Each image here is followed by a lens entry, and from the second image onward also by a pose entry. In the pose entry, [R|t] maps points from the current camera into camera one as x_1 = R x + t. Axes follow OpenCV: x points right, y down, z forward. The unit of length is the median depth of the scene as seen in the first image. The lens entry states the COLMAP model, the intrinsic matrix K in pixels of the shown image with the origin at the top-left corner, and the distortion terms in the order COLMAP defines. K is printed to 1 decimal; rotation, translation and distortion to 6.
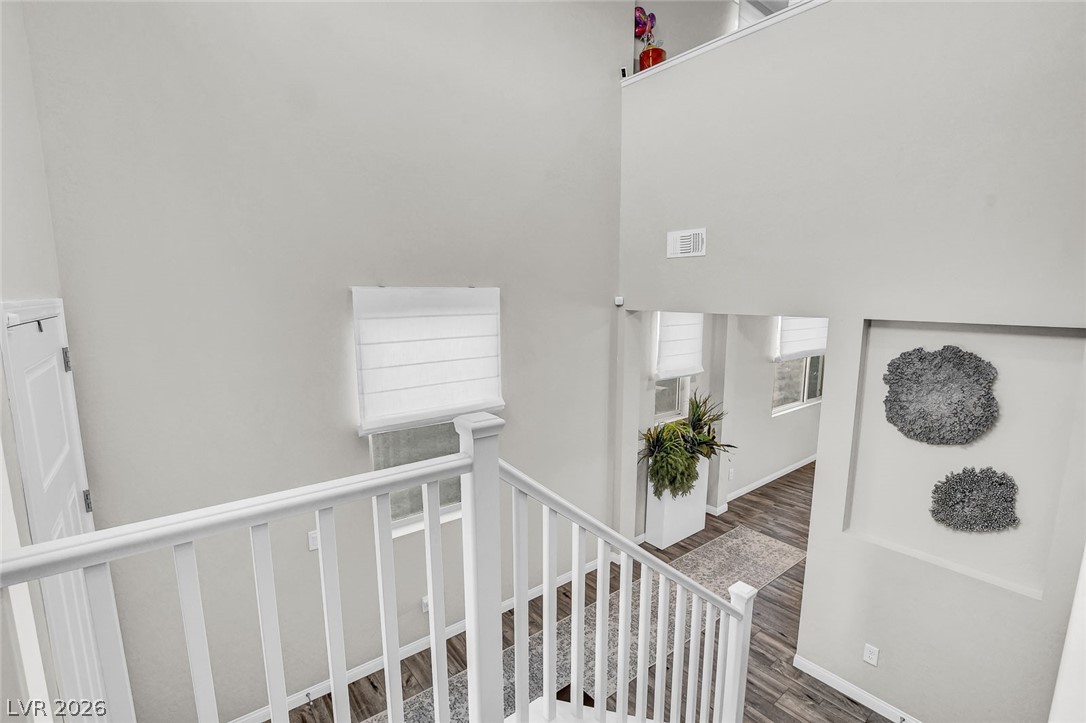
lens RADIAL K [[496.7, 0, 543.0], [0, 496.7, 361.5], [0, 0, 1]] dist [-0.054219, 0.011288]
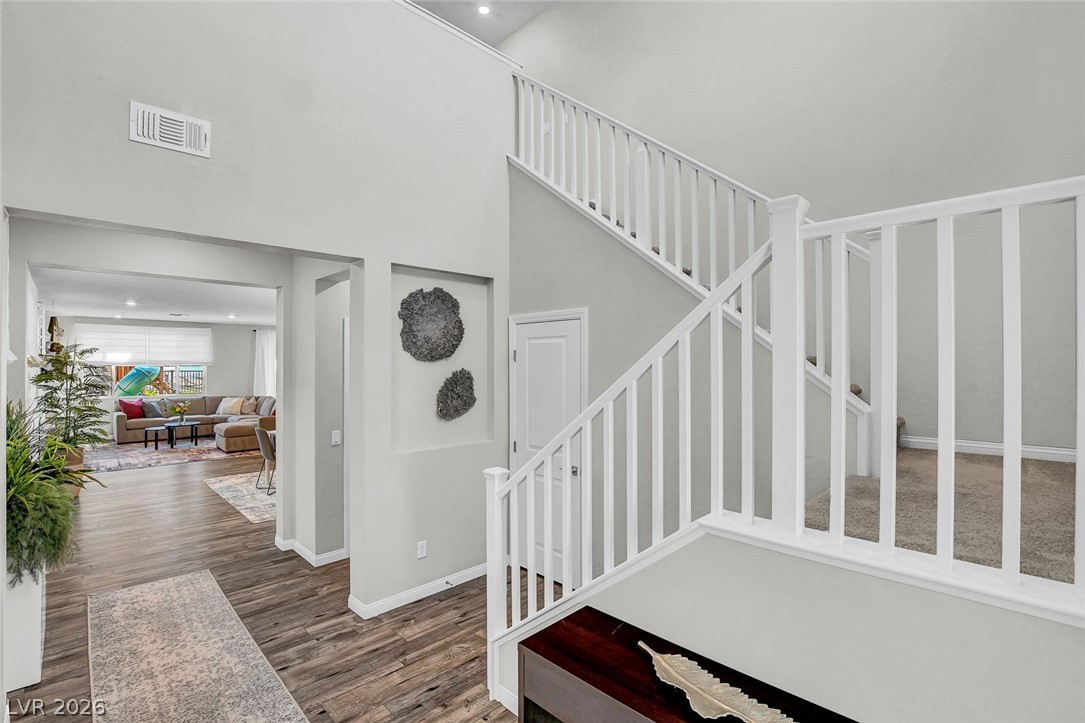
lens RADIAL K [[496.2, 0, 542.5], [0, 496.2, 361.5], [0, 0, 1]] dist [-0.054219, 0.011288]
pose [[-0.122963, -0.001283, 0.992410, -0.595615], [0.139688, 0.990021, 0.018588, 0.187252], [-0.982531, 0.140913, -0.121557, 0.854323]]
